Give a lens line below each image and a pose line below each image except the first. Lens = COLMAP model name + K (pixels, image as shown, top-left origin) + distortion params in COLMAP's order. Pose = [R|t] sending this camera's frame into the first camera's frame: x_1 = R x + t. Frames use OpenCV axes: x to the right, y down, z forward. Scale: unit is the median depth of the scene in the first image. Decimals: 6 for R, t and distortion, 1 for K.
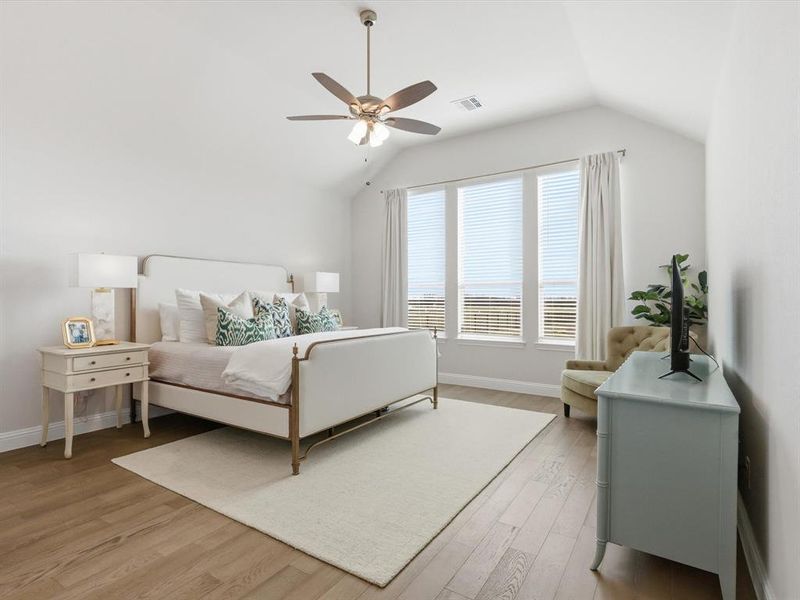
lens RADIAL K [[421.9, 0, 399.4], [0, 421.9, 299.0], [0, 0, 1]] dist [0.000433, 0.000820]
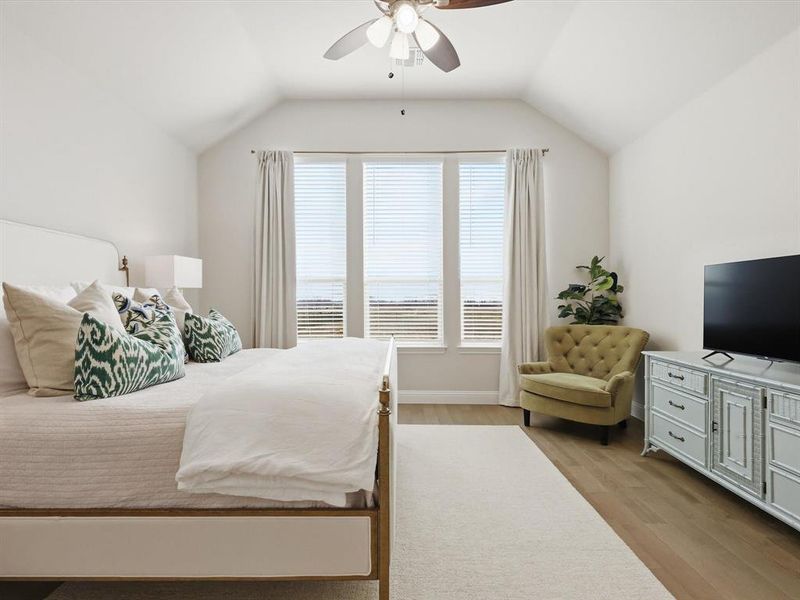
lens RADIAL K [[421.9, 0, 399.4], [0, 421.9, 299.0], [0, 0, 1]] dist [0.000433, 0.000820]
pose [[0.846017, 0.001322, 0.533155, -0.307177], [-0.000441, 0.999998, -0.001780, 0.003698], [-0.533156, 0.001271, 0.846016, 0.347581]]
